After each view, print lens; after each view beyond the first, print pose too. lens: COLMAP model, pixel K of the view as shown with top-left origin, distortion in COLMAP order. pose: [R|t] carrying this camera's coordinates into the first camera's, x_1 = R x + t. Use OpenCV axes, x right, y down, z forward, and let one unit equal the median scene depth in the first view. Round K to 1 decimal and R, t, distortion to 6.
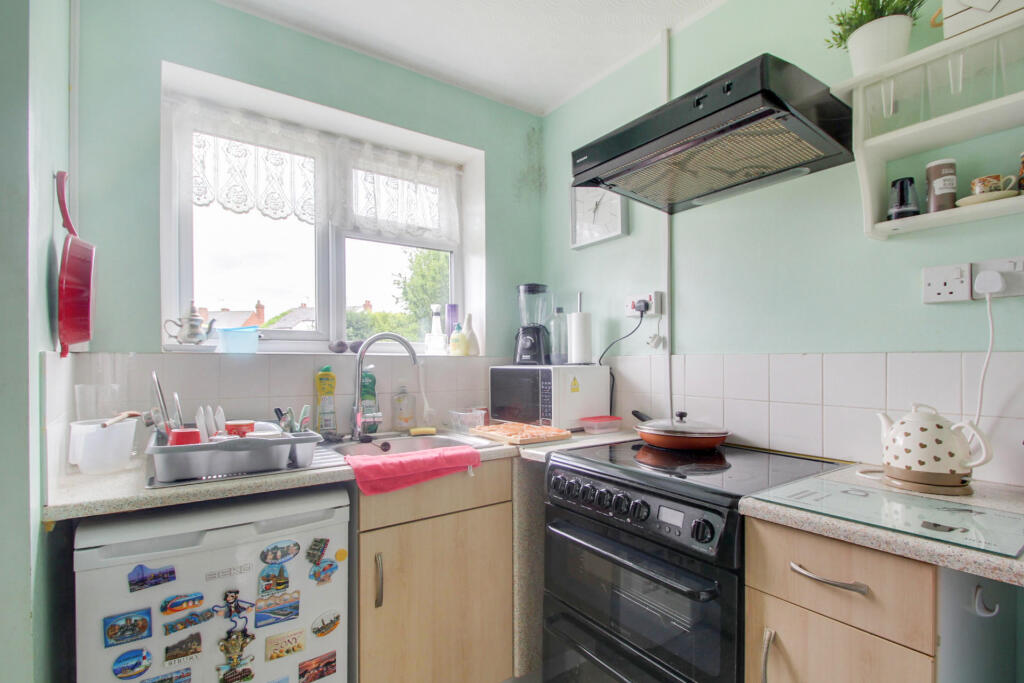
lens RADIAL K [[488.7, 0, 512.4], [0, 488.7, 357.4], [0, 0, 1]] dist [0.020047, -0.019647]
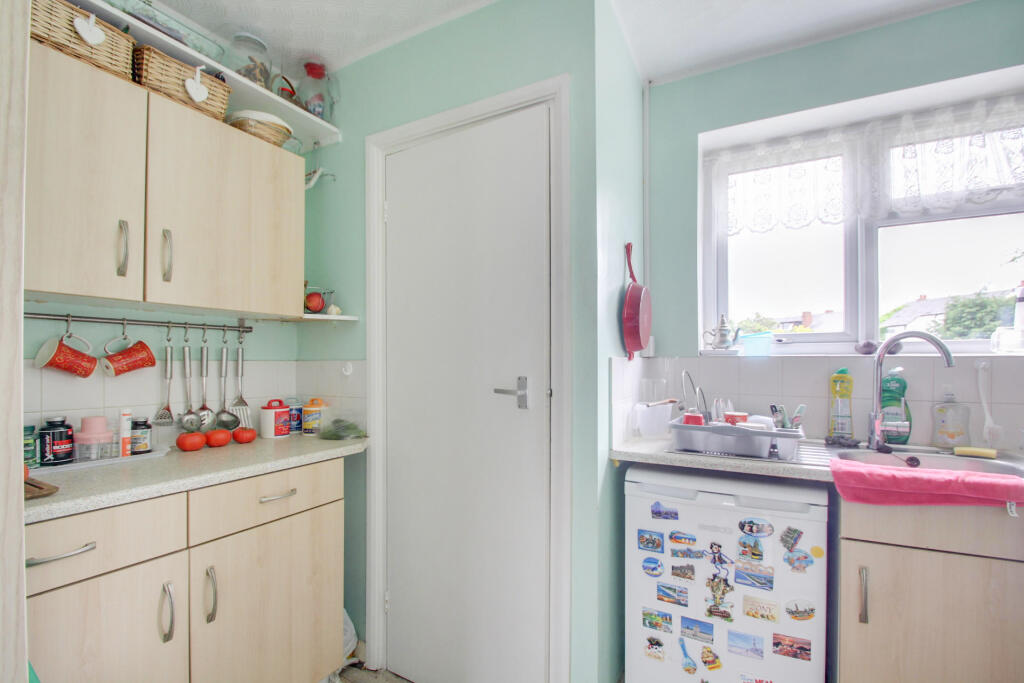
lens RADIAL K [[488.7, 0, 512.4], [0, 488.7, 357.4], [0, 0, 1]] dist [0.020047, -0.019647]
pose [[0.426555, -0.009557, -0.904411, 0.320730], [0.006282, 0.999951, -0.007604, -0.000660], [0.904440, -0.002438, 0.426594, -0.015688]]
